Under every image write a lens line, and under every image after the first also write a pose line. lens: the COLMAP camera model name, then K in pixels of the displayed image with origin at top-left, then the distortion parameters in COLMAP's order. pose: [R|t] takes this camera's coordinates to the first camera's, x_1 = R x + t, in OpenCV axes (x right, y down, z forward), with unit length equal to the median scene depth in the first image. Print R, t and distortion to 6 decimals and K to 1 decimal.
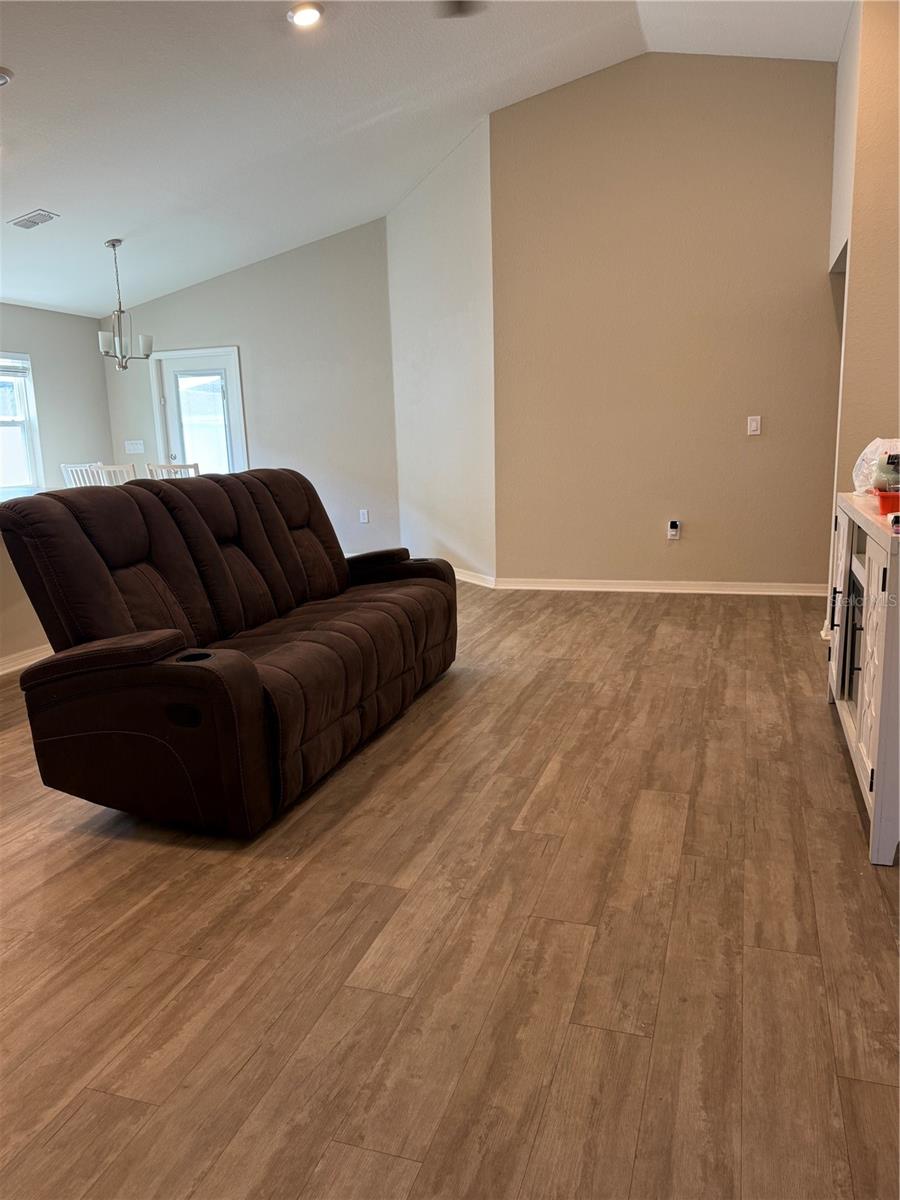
lens RADIAL K [[870.8, 0, 450.0], [0, 870.8, 600.0], [0, 0, 1]] dist [0.152929, -0.296054]
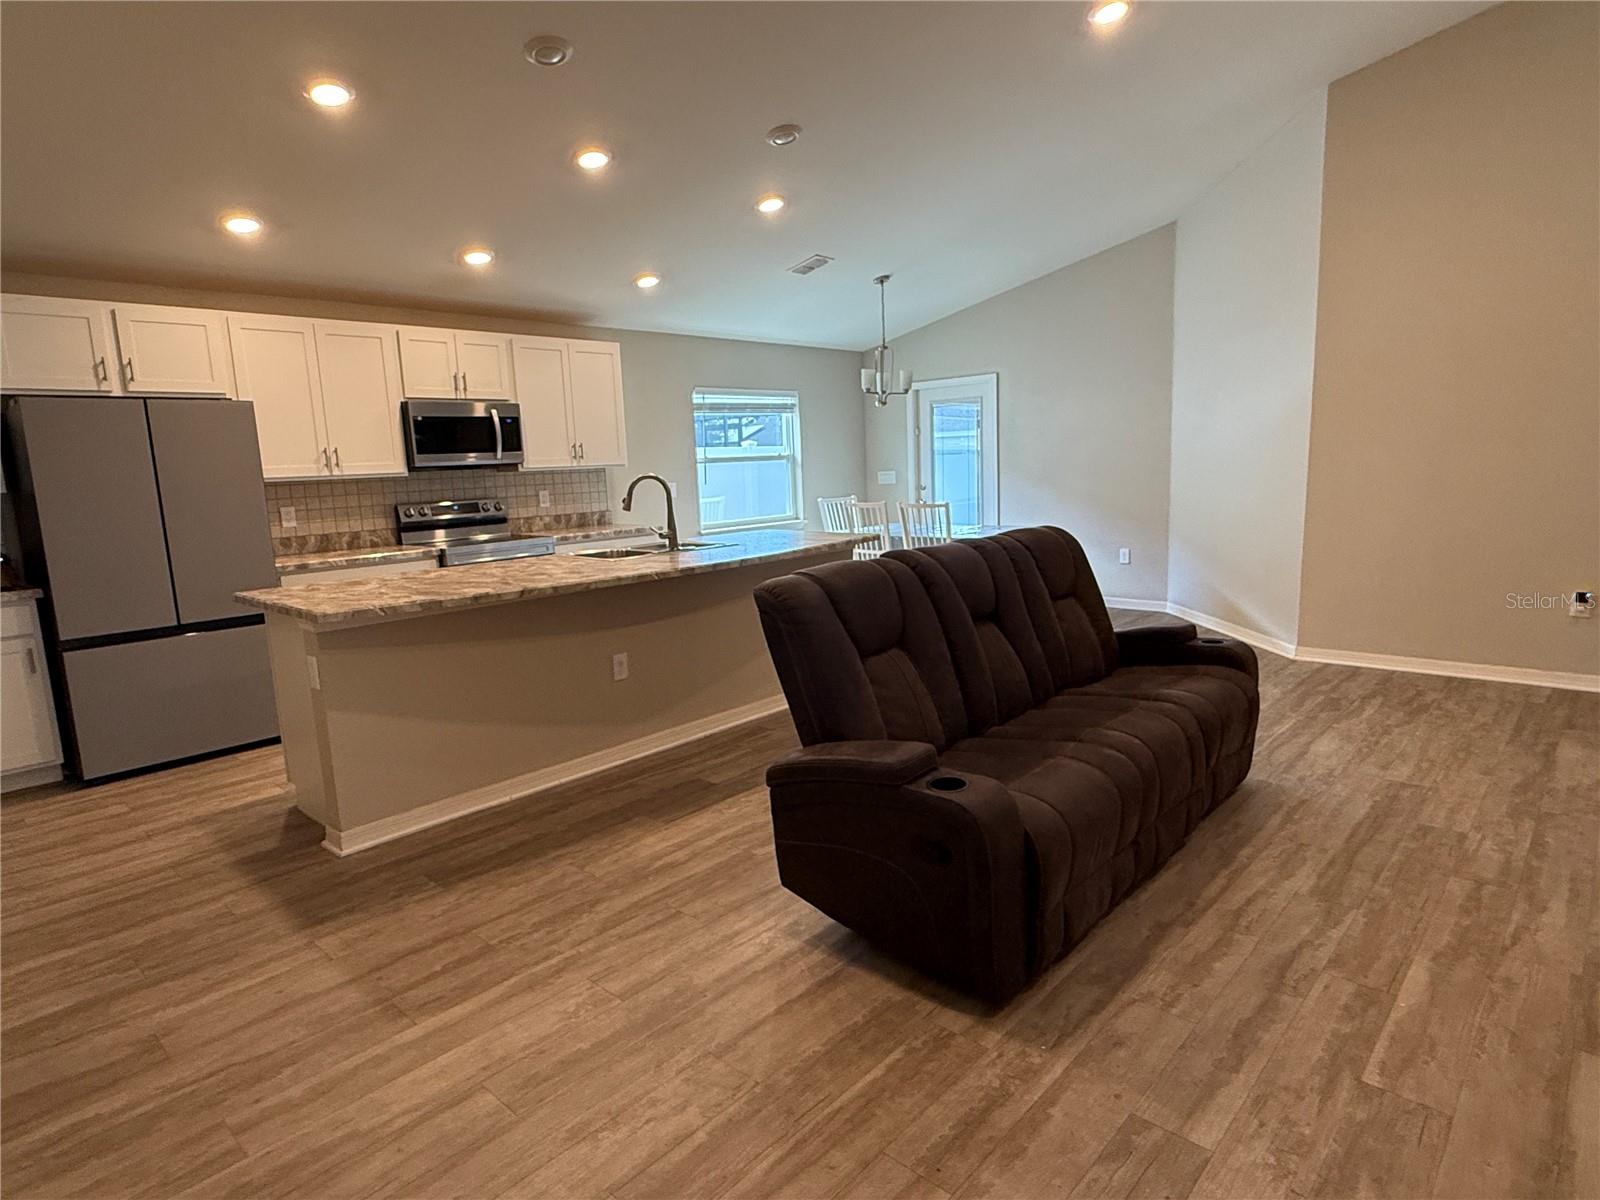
lens RADIAL K [[899.6, 0, 800.0], [0, 899.6, 600.0], [0, 0, 1]] dist [0.003809, 0.000478]
pose [[0.910013, 0.061519, -0.409990, -0.059707], [-0.067195, 0.997740, 0.000565, -0.084665], [0.409098, 0.027035, 0.912090, 0.114504]]
